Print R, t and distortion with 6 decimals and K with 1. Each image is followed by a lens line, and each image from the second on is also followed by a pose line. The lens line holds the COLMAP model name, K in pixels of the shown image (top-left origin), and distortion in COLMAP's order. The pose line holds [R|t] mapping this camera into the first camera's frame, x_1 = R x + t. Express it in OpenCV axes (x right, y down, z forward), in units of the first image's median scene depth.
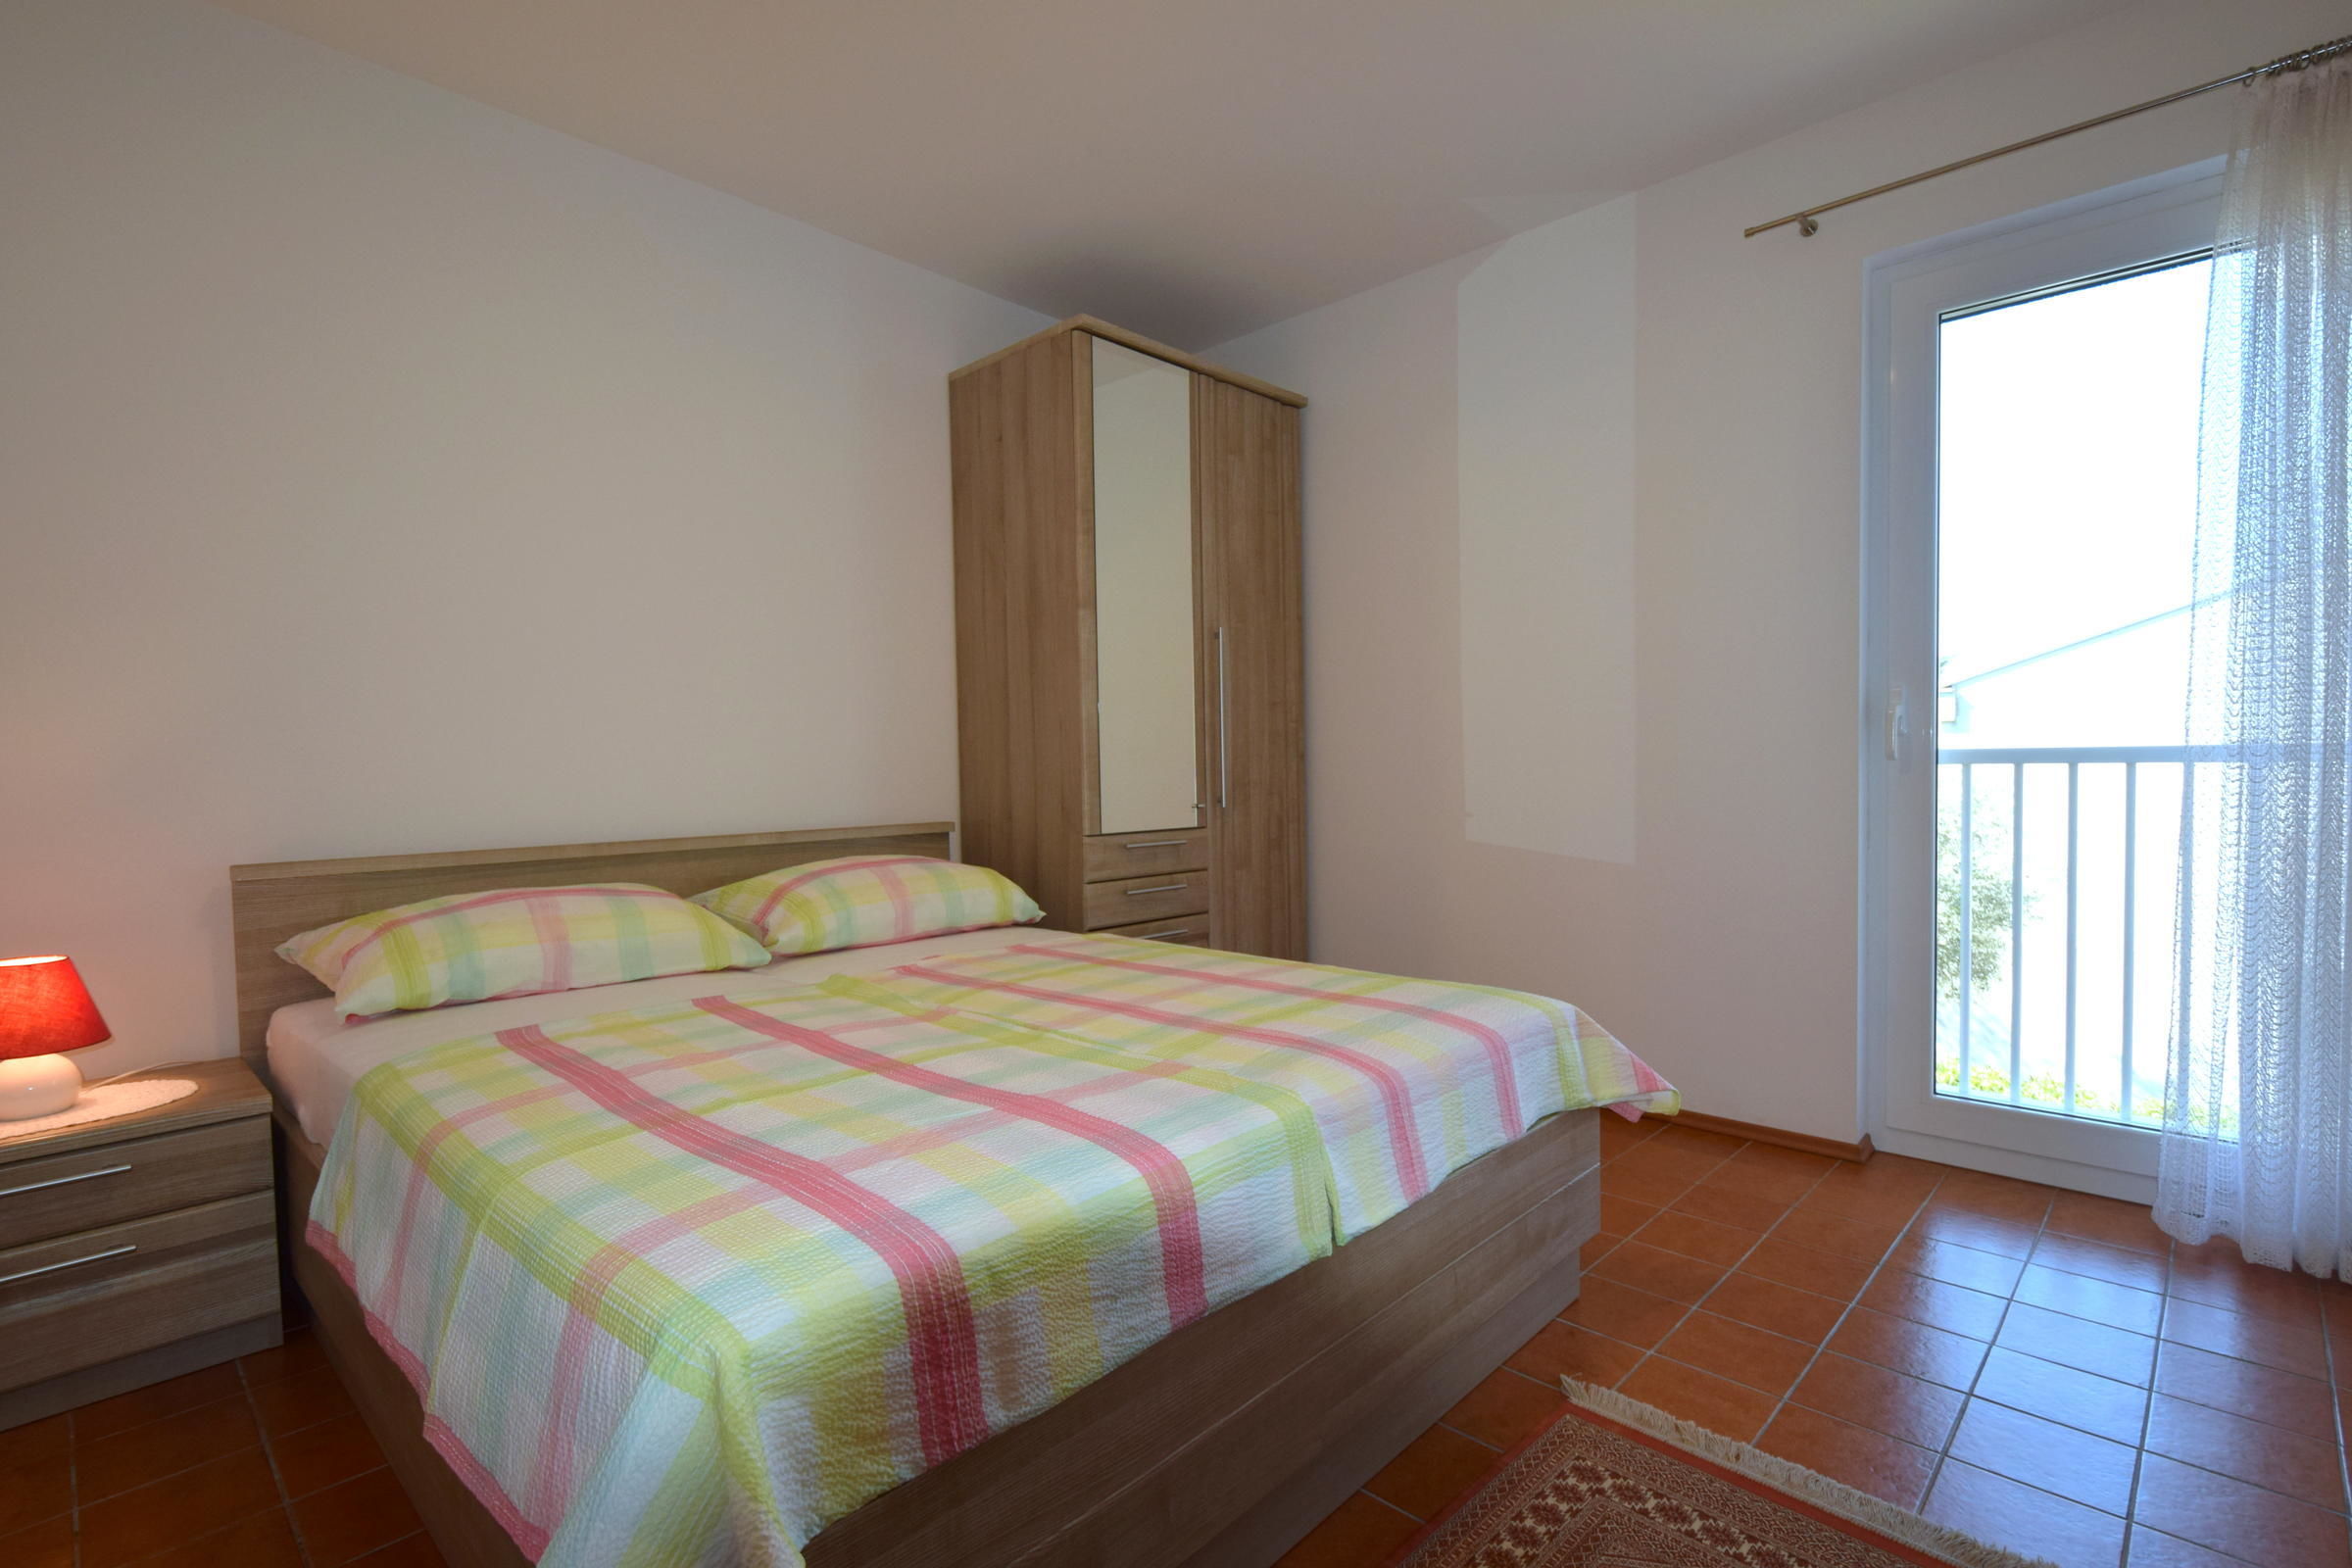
lens RADIAL K [[1107.5, 0, 1182.4], [0, 1107.5, 777.4], [0, 0, 1]] dist [-0.002638, -0.000156]
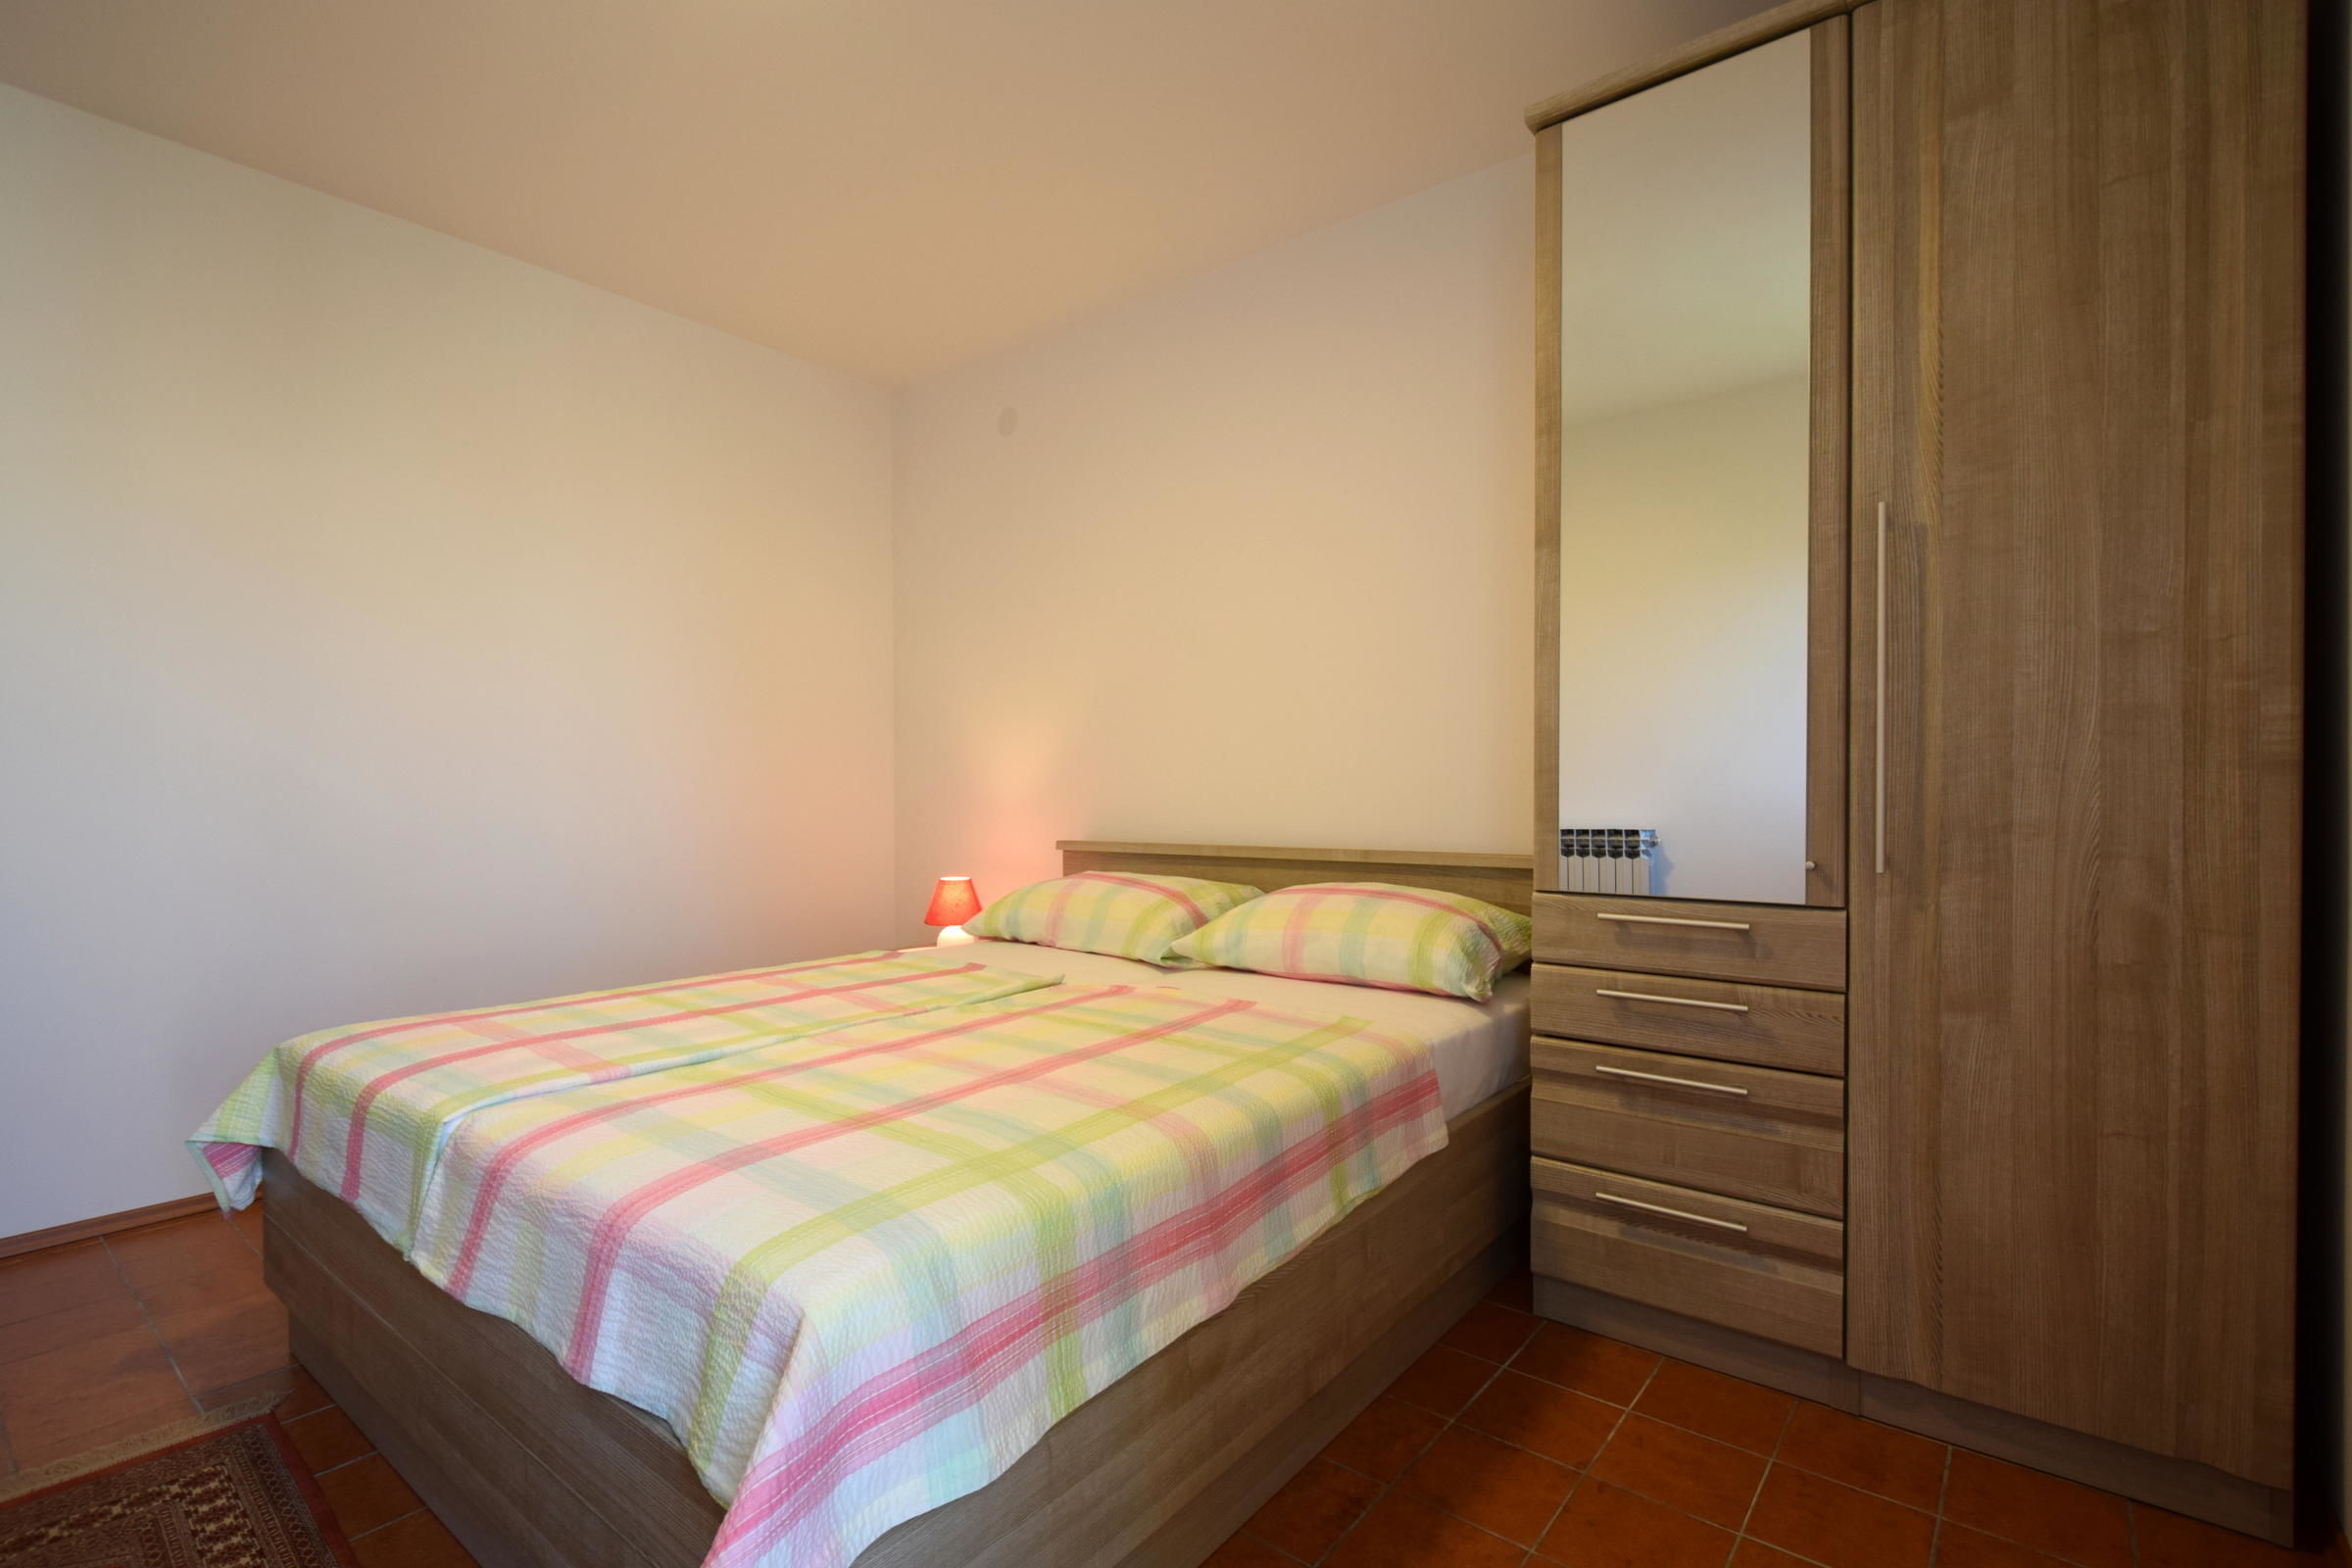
lens RADIAL K [[1024.6, 0, 1181.7], [0, 1024.6, 792.3], [0, 0, 1]] dist [-0.001301, -0.002151]
pose [[0.127758, 0.017566, -0.991650, 0.428959], [-0.015176, 0.999761, 0.015754, -0.010391], [0.991689, 0.013036, 0.127994, 0.621989]]
